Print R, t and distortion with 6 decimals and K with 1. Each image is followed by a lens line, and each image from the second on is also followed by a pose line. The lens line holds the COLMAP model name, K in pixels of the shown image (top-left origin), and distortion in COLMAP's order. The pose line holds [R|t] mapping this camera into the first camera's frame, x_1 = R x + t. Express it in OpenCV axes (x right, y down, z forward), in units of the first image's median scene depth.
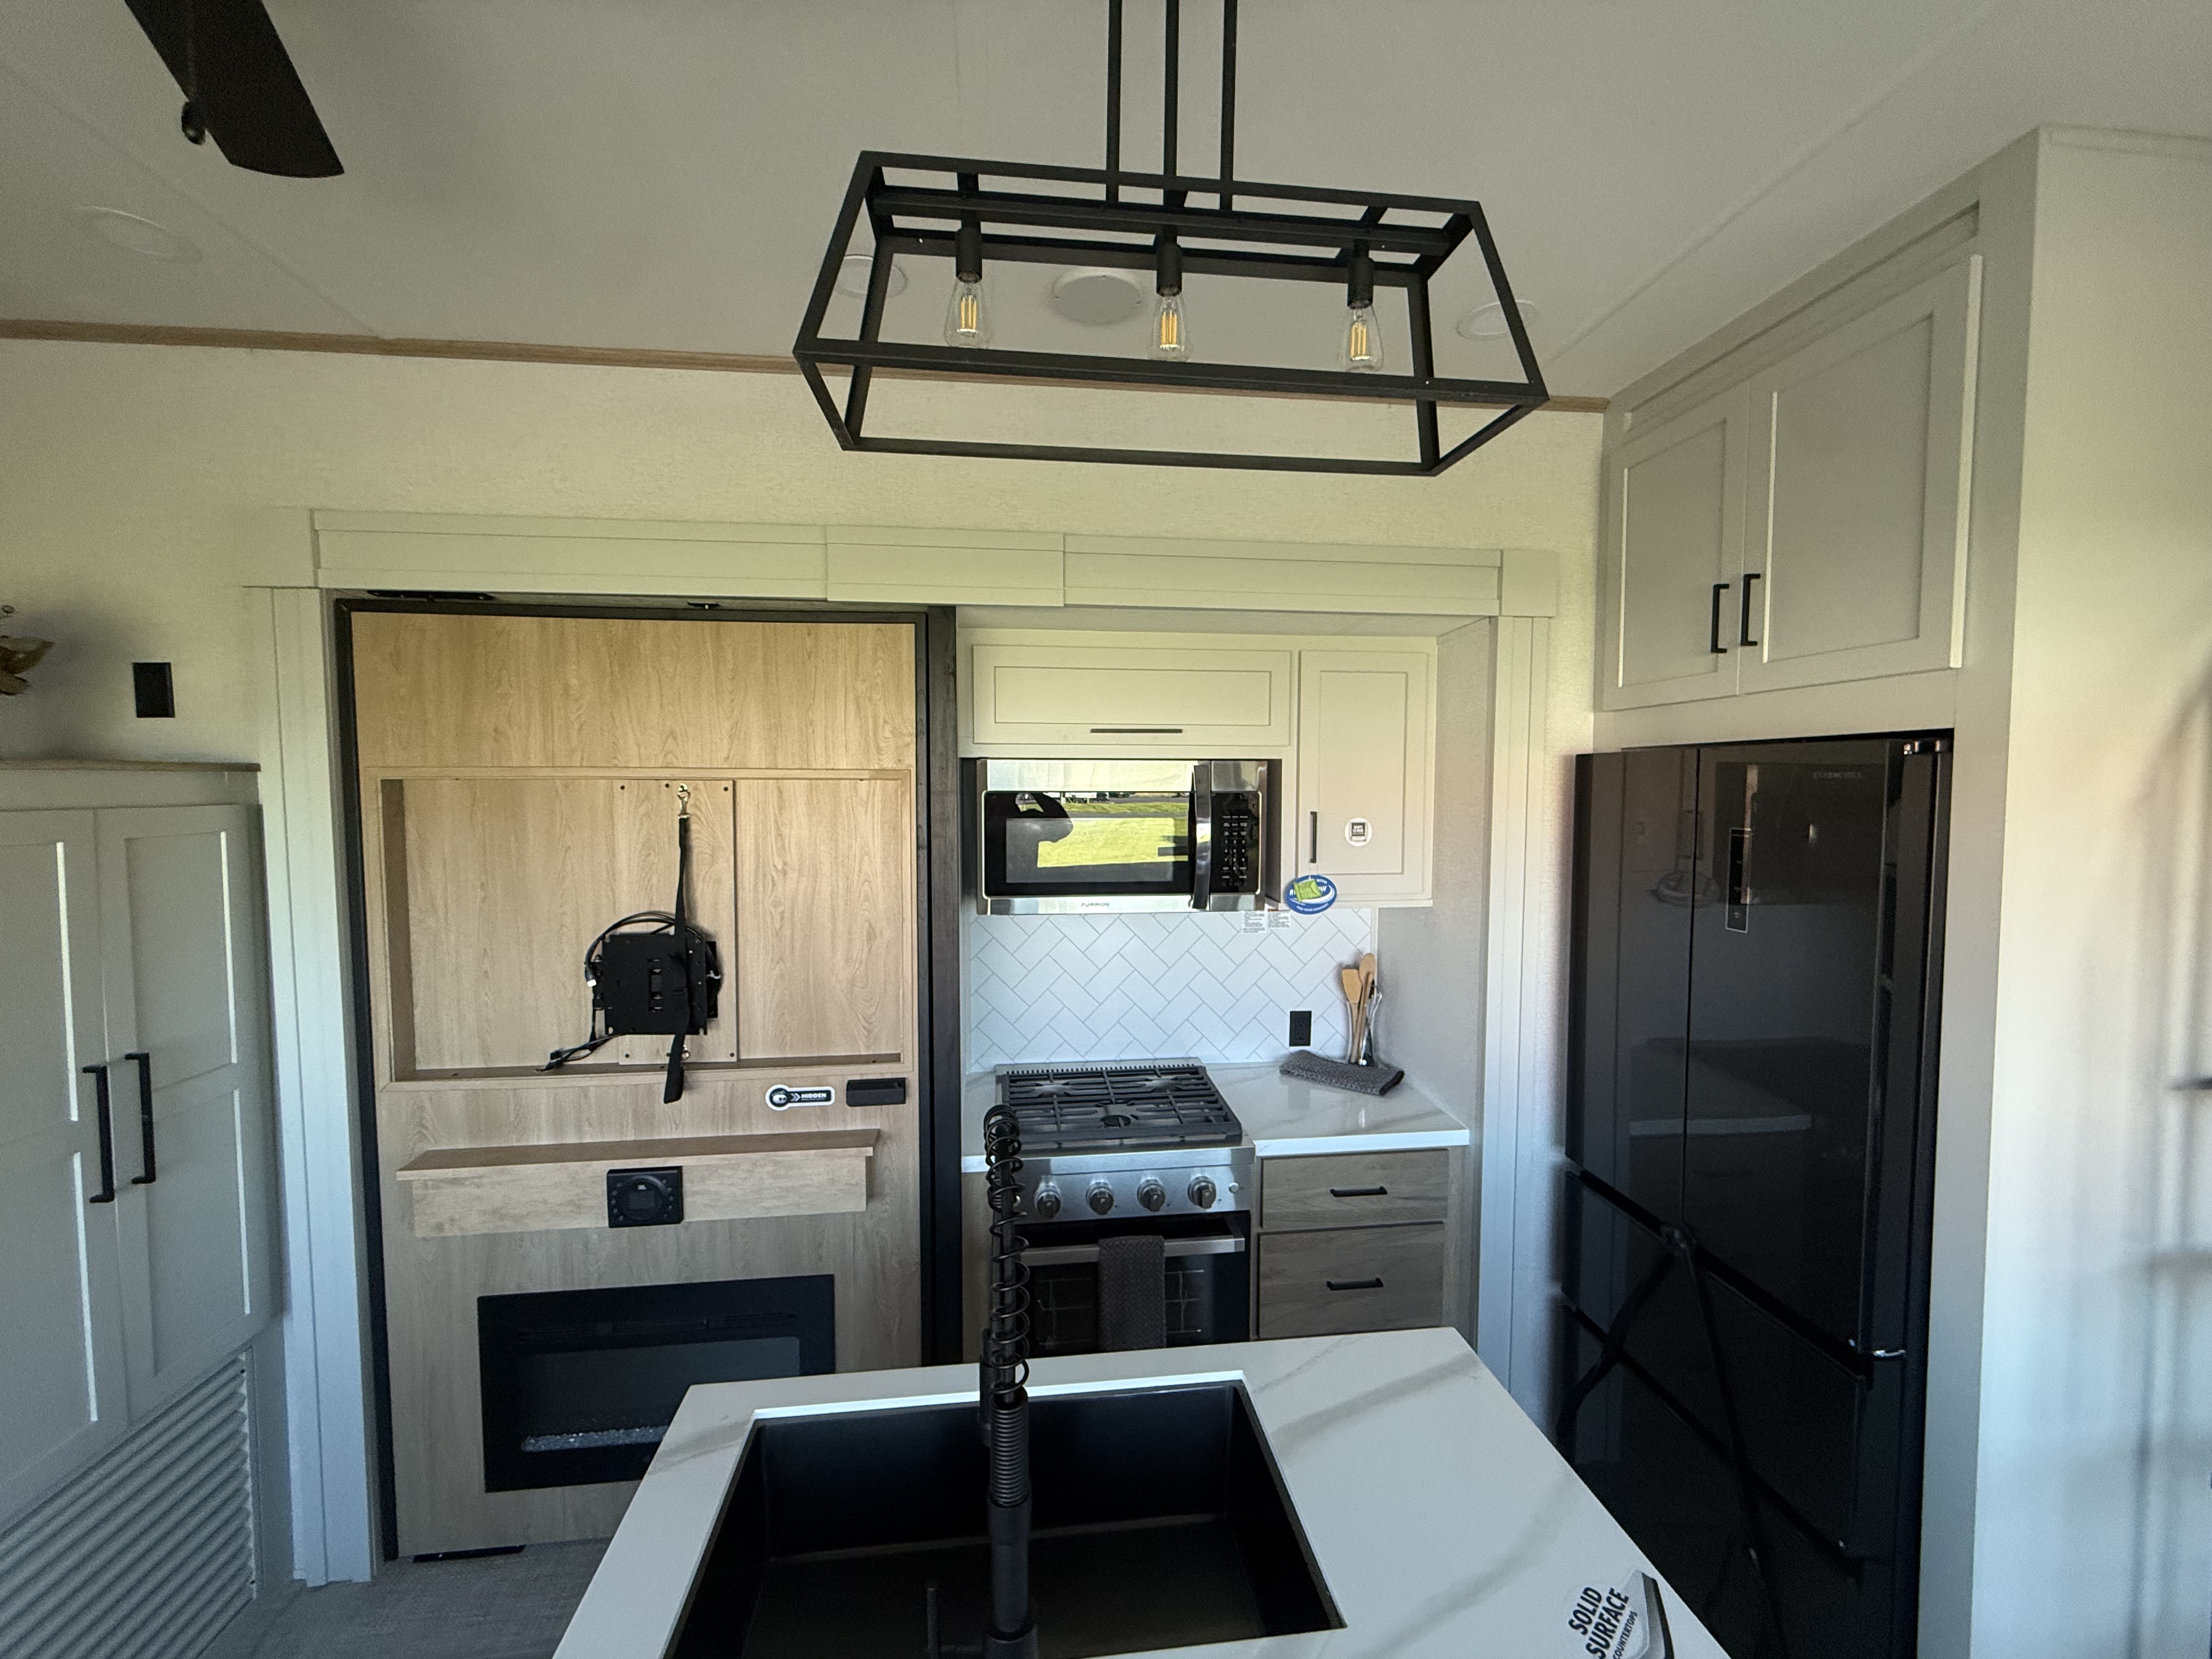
lens RADIAL K [[873.5, 0, 1106.0], [0, 873.5, 829.5], [0, 0, 1]] dist [-0.001164, -0.000045]
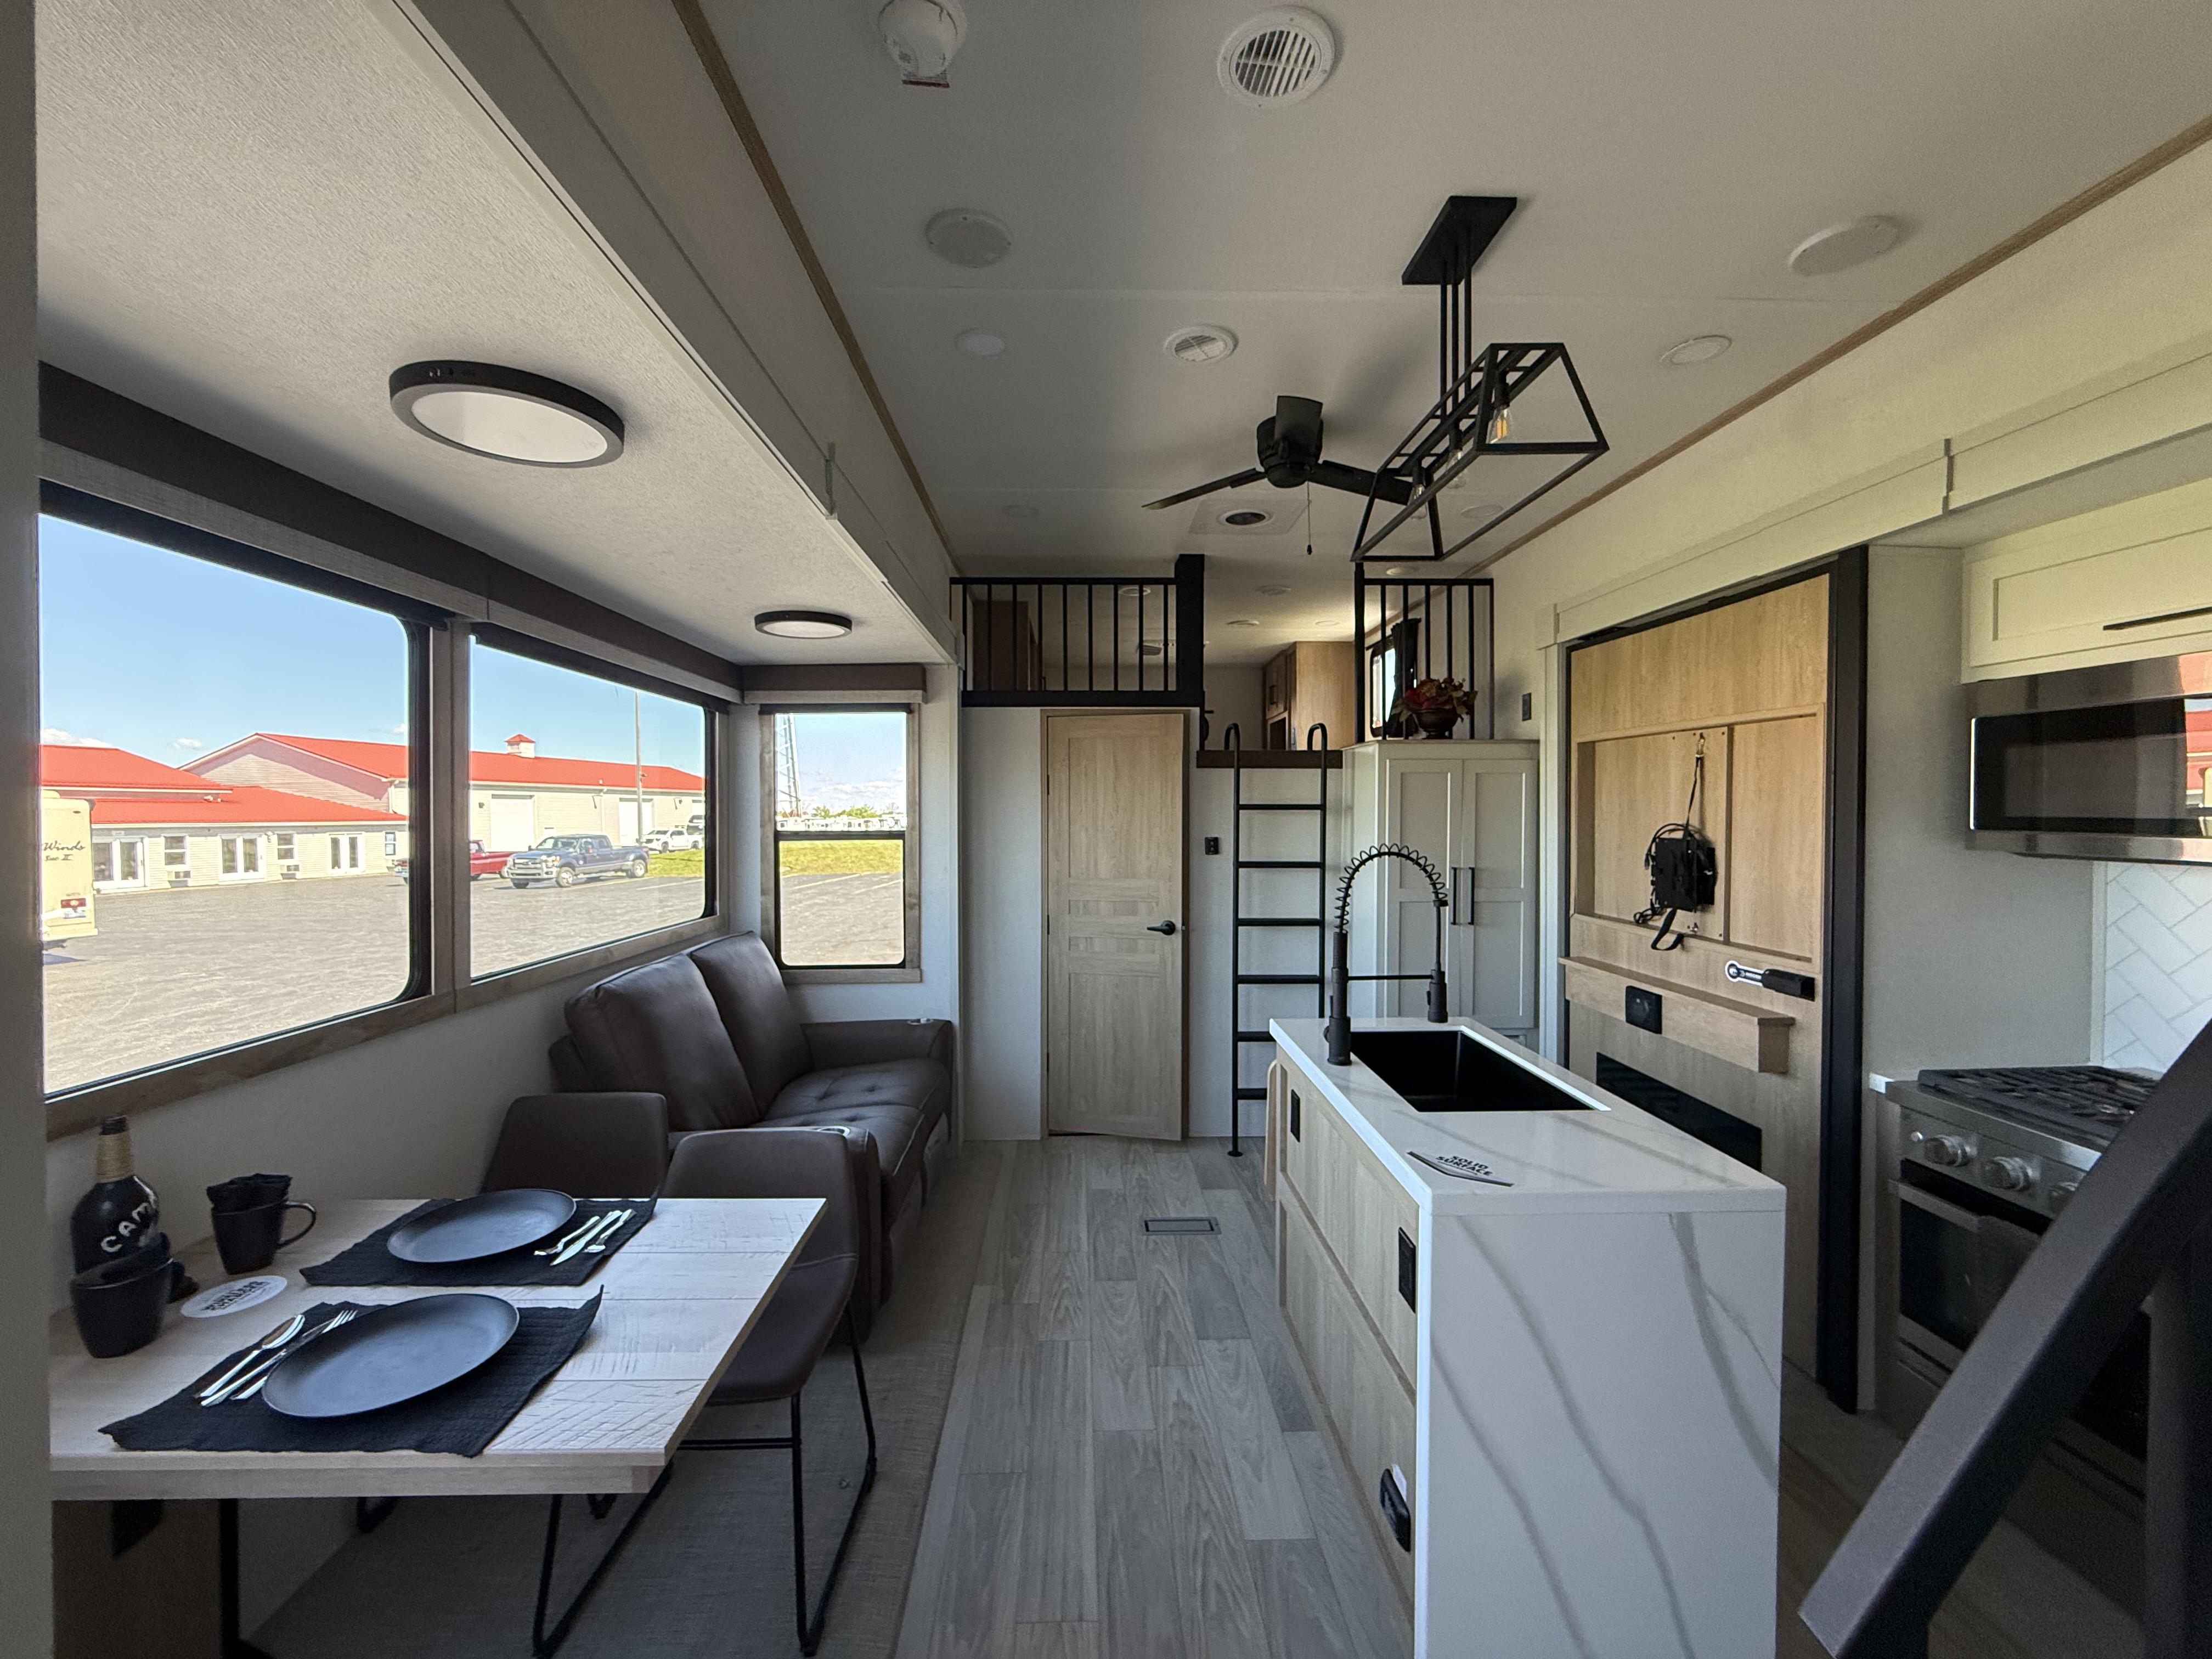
lens RADIAL K [[873.5, 0, 1106.0], [0, 873.5, 829.5], [0, 0, 1]] dist [-0.001164, -0.000045]
pose [[-0.081563, 0.027572, -0.996287, 0.985552], [-0.047581, 0.998370, 0.031525, 0.104425], [0.995532, 0.049976, -0.080118, 0.178374]]
